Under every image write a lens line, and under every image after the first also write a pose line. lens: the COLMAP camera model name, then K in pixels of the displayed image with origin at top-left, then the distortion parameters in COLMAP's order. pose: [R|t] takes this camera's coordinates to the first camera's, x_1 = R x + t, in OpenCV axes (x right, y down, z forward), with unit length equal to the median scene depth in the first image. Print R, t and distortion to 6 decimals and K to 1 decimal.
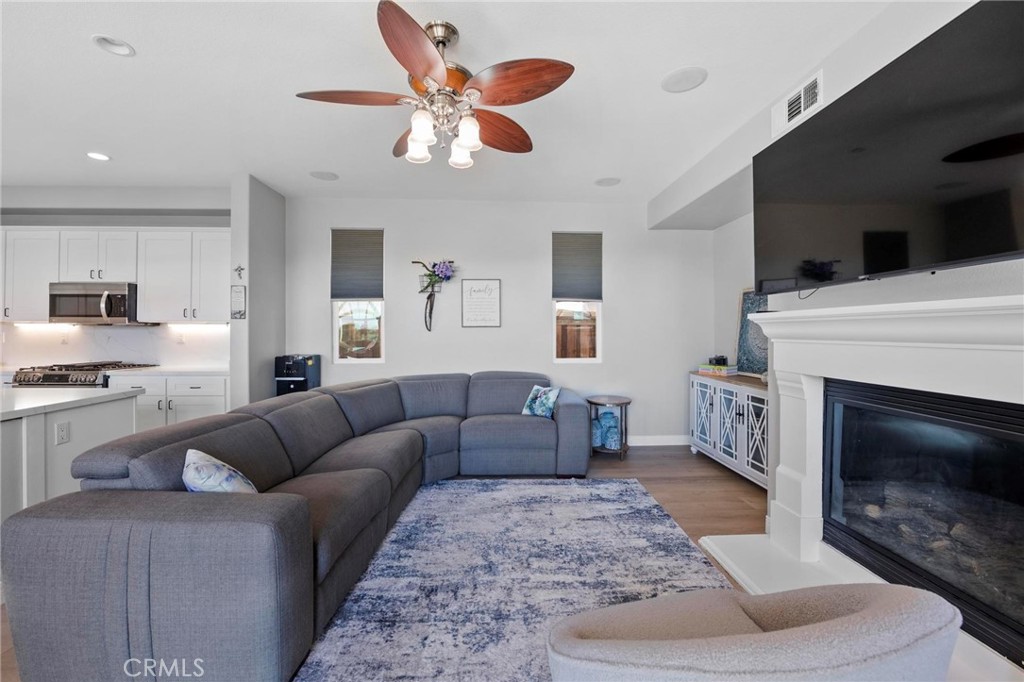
lens RADIAL K [[408.5, 0, 514.5], [0, 408.5, 333.1], [0, 0, 1]] dist [-0.009849, 0.000045]
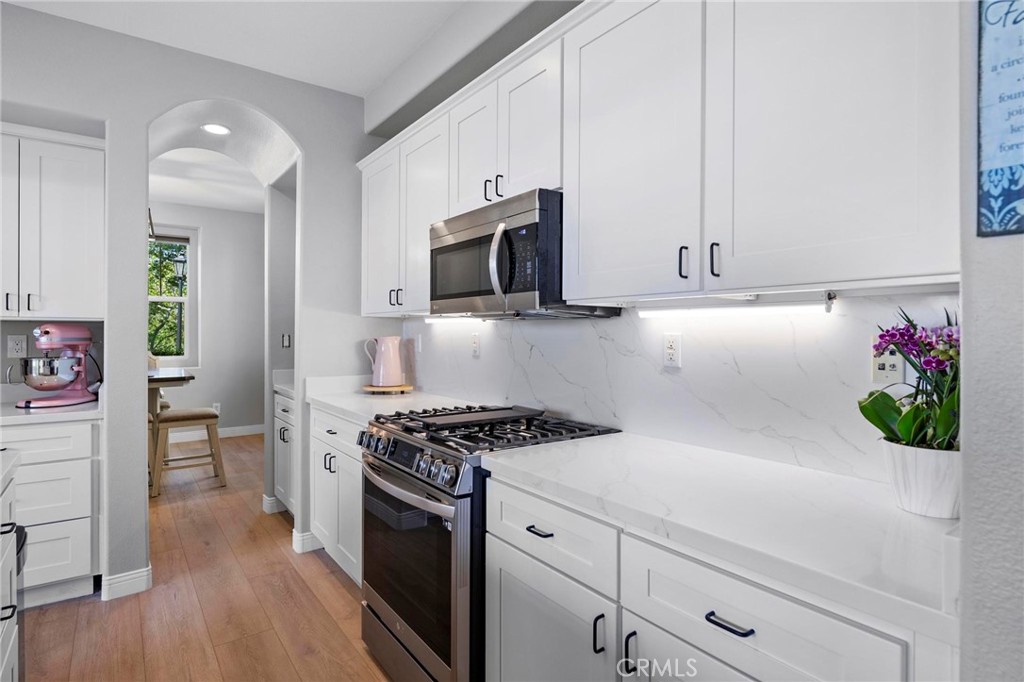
lens RADIAL K [[527.8, 0, 509.0], [0, 527.8, 332.3], [0, 0, 1]] dist [-0.003988, -0.000382]
pose [[0.546607, -0.001502, -0.837388, -0.611344], [-0.000640, 0.999997, -0.002212, -0.003829], [0.837389, 0.001745, 0.546604, 0.748275]]
